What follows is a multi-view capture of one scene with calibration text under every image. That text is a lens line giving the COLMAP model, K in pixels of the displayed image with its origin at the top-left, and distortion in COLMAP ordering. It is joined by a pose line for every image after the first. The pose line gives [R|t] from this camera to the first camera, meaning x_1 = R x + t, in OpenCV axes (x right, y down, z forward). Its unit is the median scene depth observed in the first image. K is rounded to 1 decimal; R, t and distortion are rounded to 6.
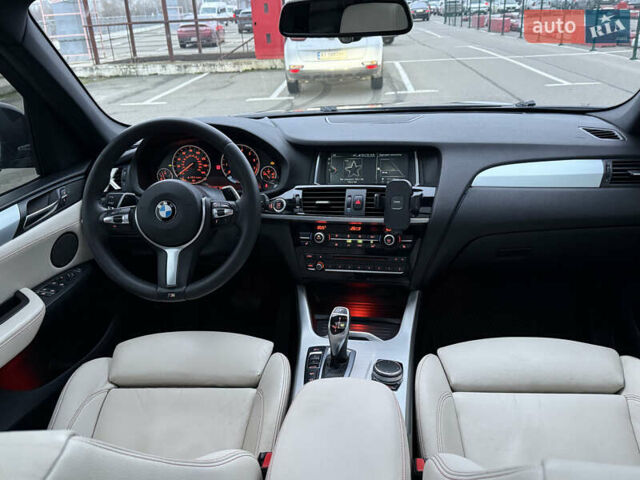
lens RADIAL K [[507.9, 0, 320.0], [0, 507.9, 240.0], [0, 0, 1]] dist [0.094144, -0.147830]
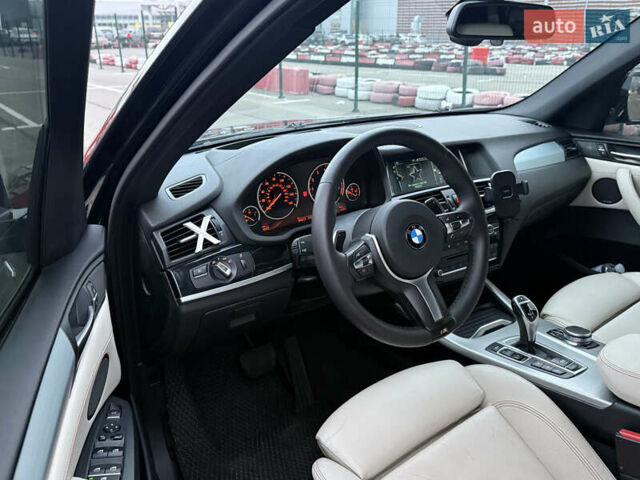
lens RADIAL K [[507.9, 0, 320.0], [0, 507.9, 240.0], [0, 0, 1]] dist [0.094144, -0.147830]
pose [[0.734424, -0.207558, 0.646174, -0.739477], [0.245101, 0.968947, 0.032662, -0.089896], [-0.632888, 0.134390, 0.762491, 0.355530]]
